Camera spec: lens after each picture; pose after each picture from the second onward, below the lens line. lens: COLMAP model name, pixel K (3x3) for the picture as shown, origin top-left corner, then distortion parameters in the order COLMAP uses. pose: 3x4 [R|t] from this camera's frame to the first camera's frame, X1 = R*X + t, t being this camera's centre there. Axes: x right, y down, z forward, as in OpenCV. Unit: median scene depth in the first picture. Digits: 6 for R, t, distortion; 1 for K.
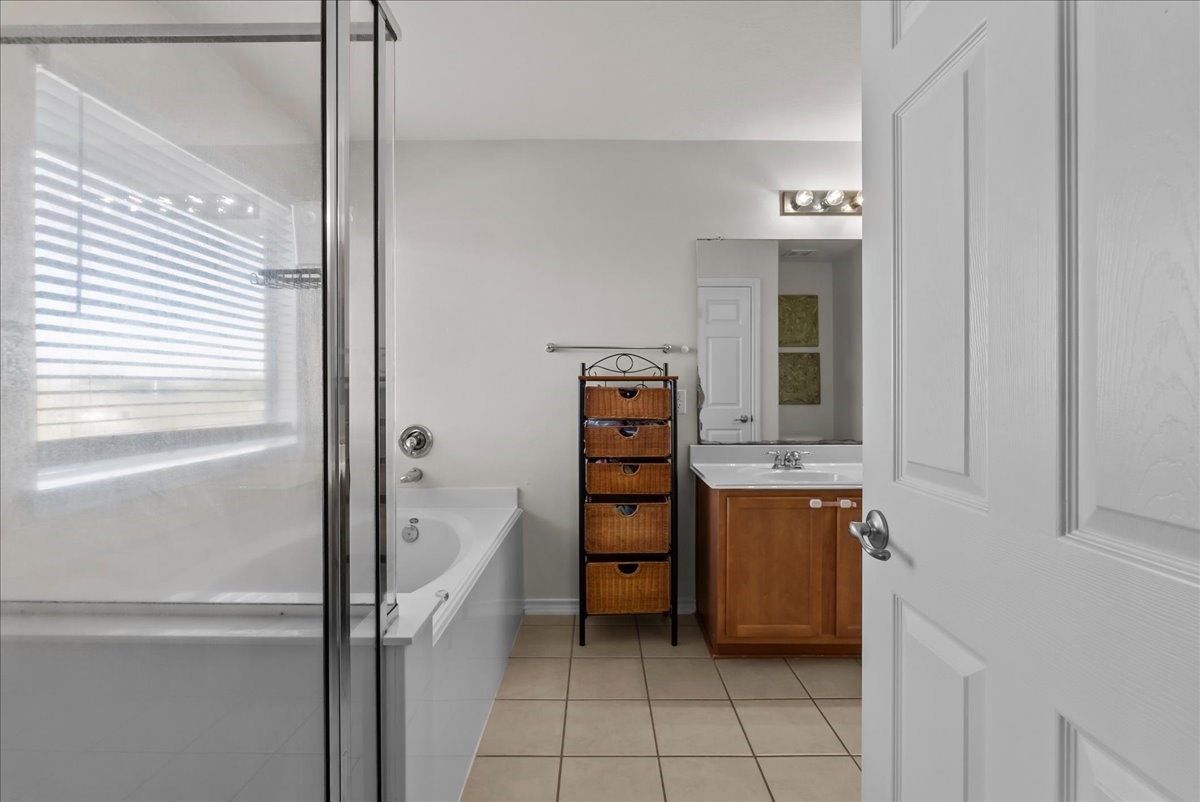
lens RADIAL K [[523.0, 0, 600.8], [0, 523.0, 394.5], [0, 0, 1]] dist [-0.010170, 0.000126]
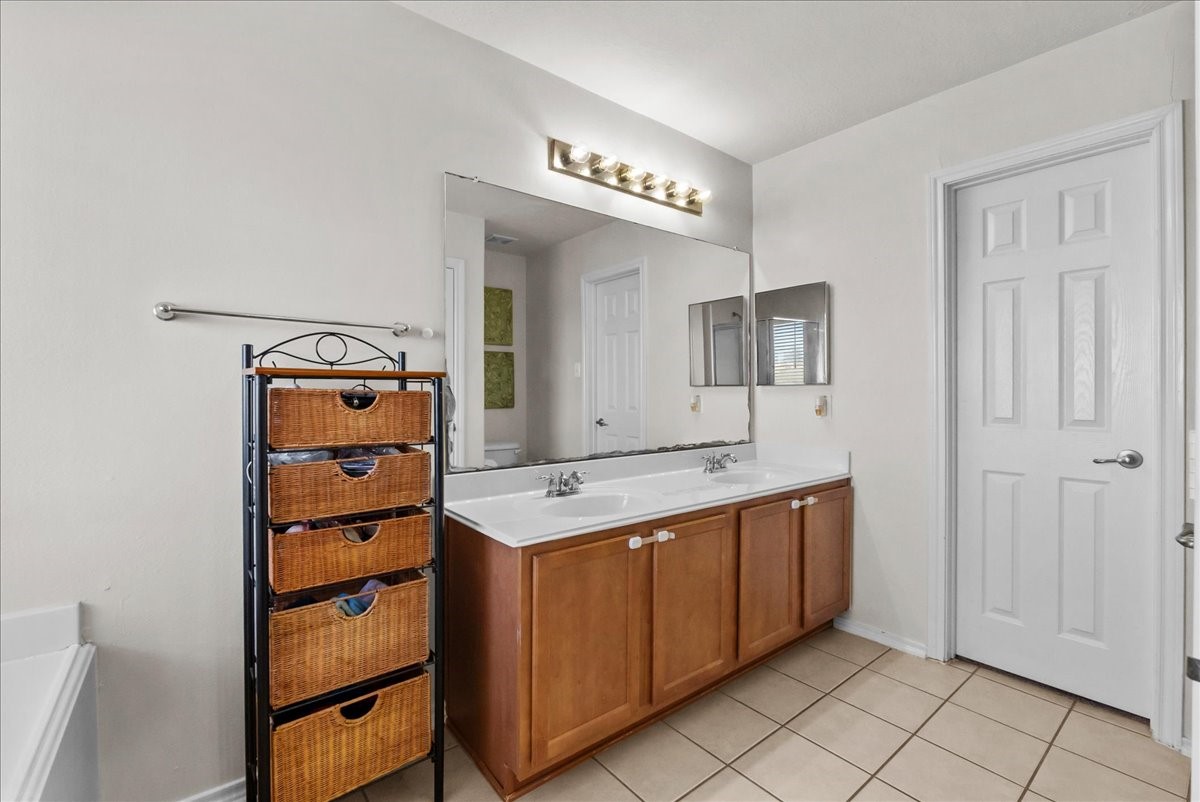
lens RADIAL K [[523.0, 0, 599.2], [0, 523.0, 395.0], [0, 0, 1]] dist [-0.010170, 0.000126]
pose [[0.781136, -0.004241, 0.624346, -0.093775], [0.005850, 0.999983, -0.000526, -0.006100], [-0.624333, 0.004064, 0.781147, 0.387625]]
